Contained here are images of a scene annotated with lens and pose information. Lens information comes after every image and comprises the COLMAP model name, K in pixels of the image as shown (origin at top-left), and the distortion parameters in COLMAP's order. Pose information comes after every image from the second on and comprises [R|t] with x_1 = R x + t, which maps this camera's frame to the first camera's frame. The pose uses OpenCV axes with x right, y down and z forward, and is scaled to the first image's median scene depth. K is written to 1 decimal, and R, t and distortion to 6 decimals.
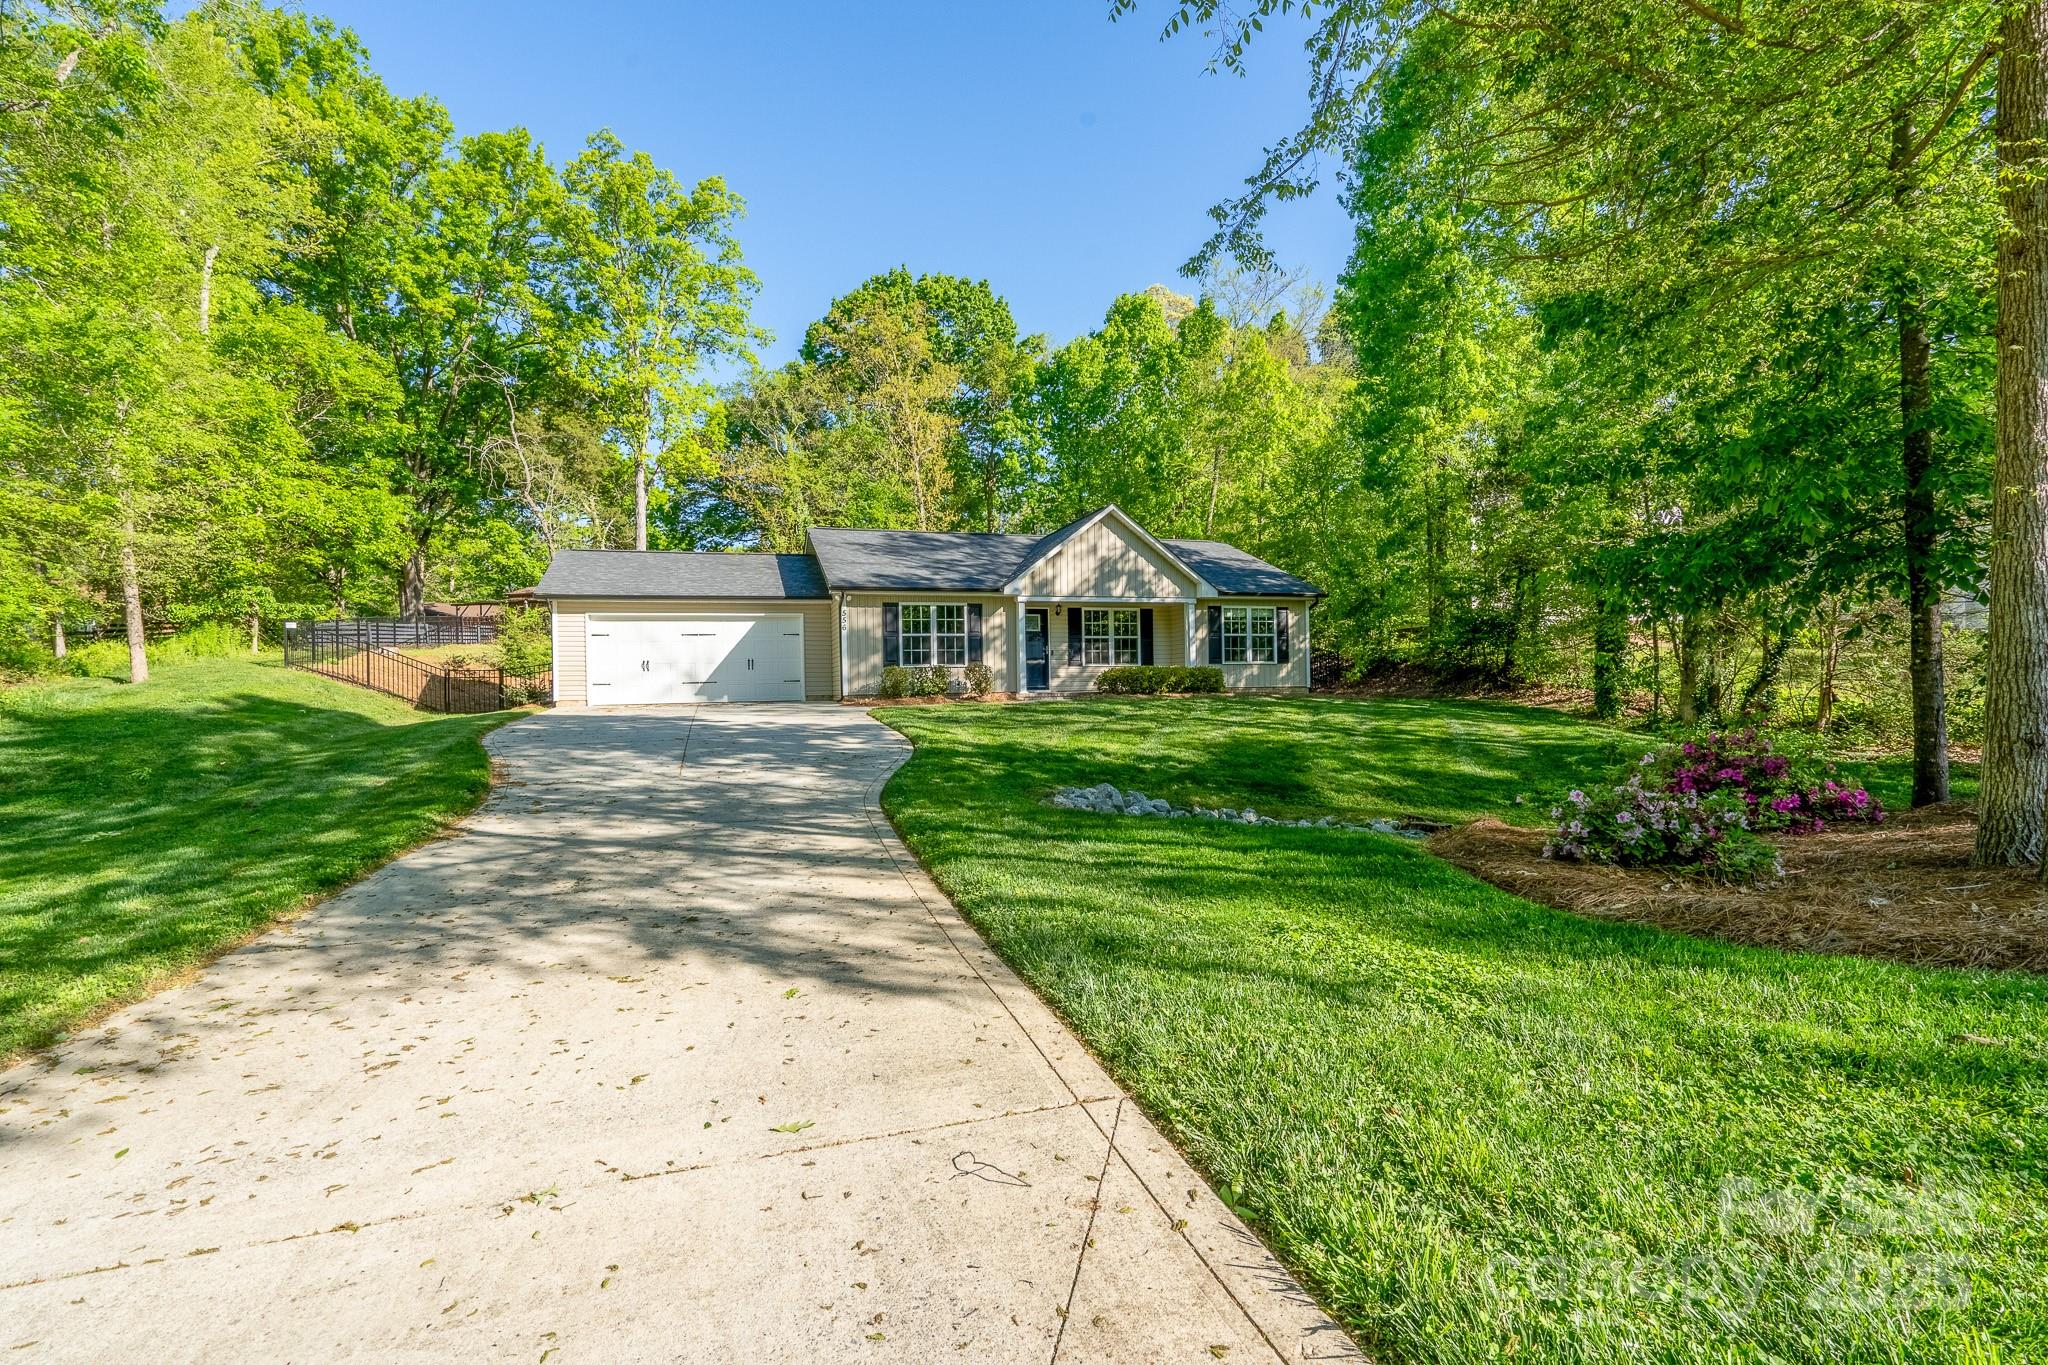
lens RADIAL K [[949.4, 0, 1015.7], [0, 949.4, 687.3], [0, 0, 1]] dist [-0.001536, 0.000129]
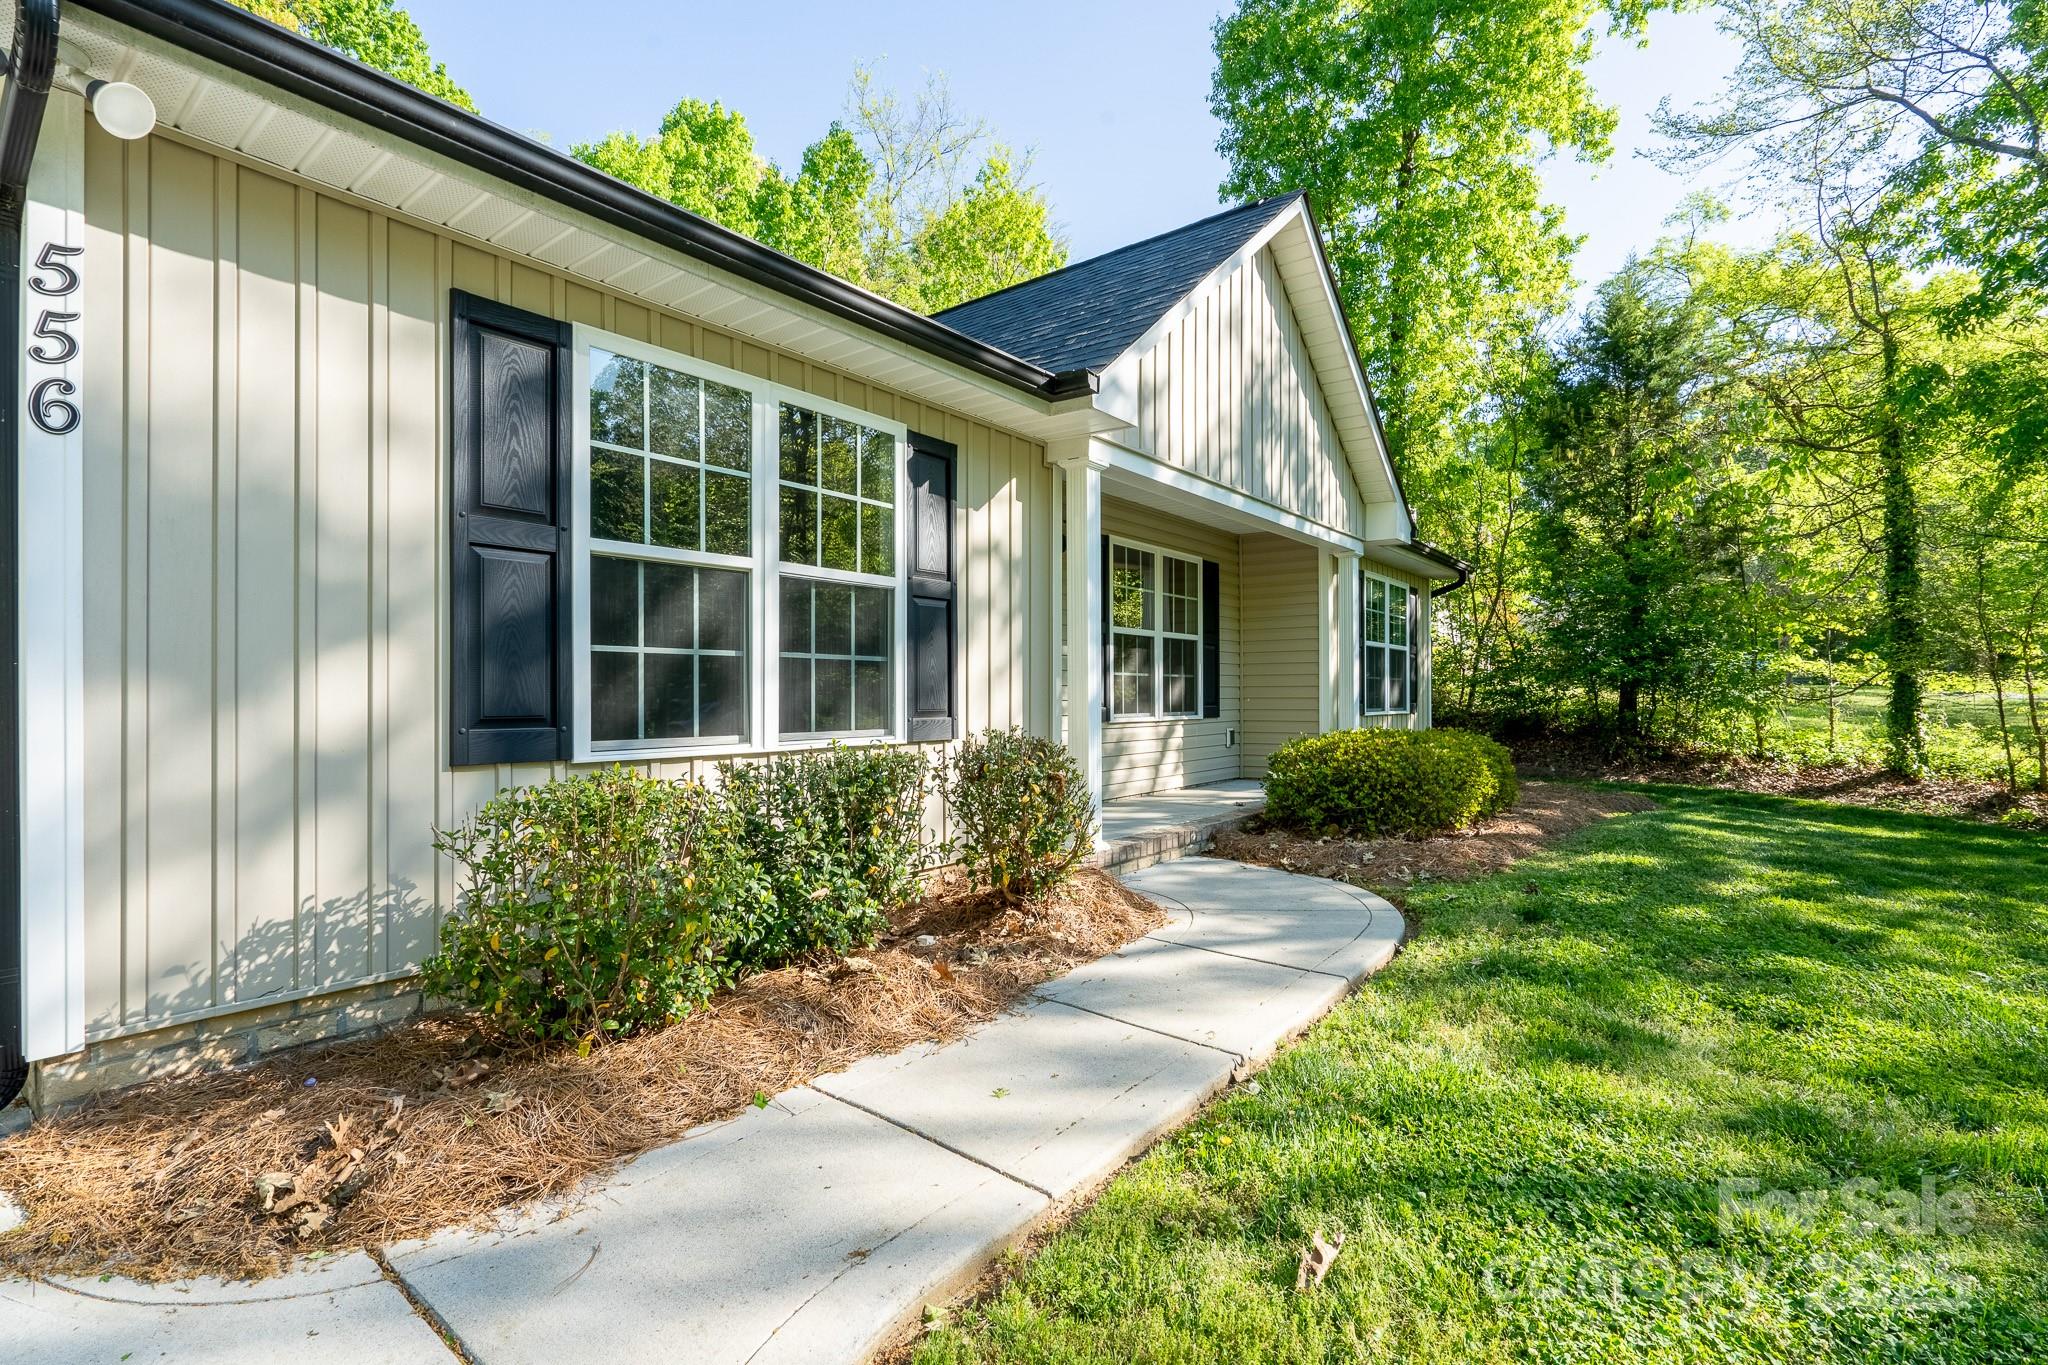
lens RADIAL K [[949.4, 0, 1015.7], [0, 949.4, 687.3], [0, 0, 1]] dist [-0.001536, 0.000129]
pose [[0.820736, 0.017358, 0.571044, -0.134834], [-0.010662, 0.999830, -0.015067, -0.028101], [-0.571208, 0.006278, 0.820781, 0.755101]]
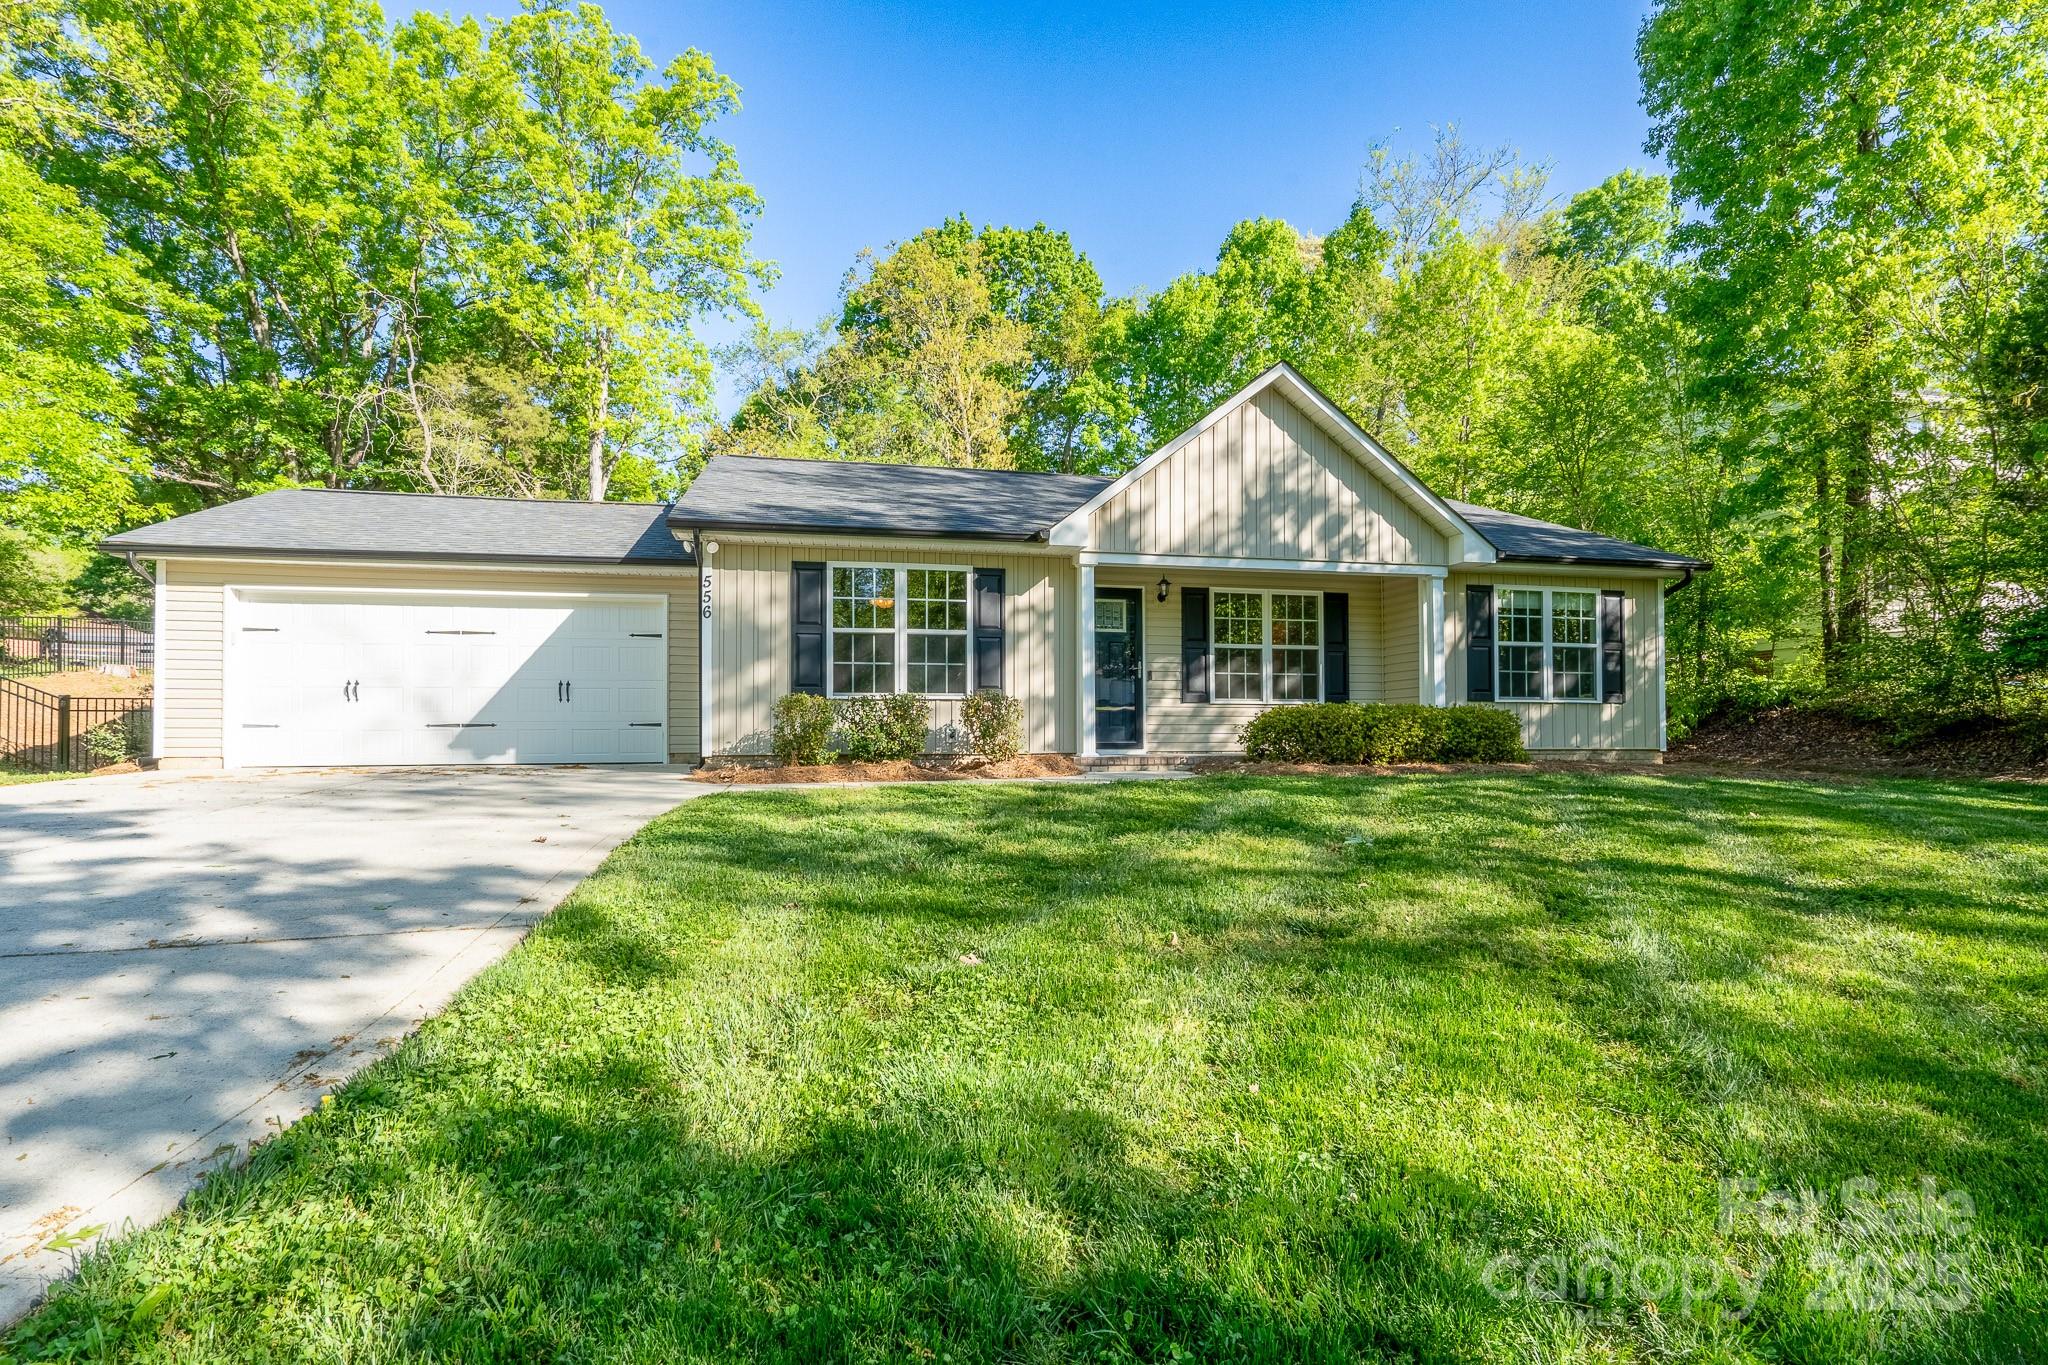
lens RADIAL K [[966.3, 0, 1015.3], [0, 966.3, 703.0], [0, 0, 1]] dist [0.004231, 0.000082]
pose [[0.995738, 0.010240, -0.091655, 0.014471], [-0.013270, 0.999383, -0.032513, -0.003746], [0.091266, 0.033591, 0.995260, 0.475616]]
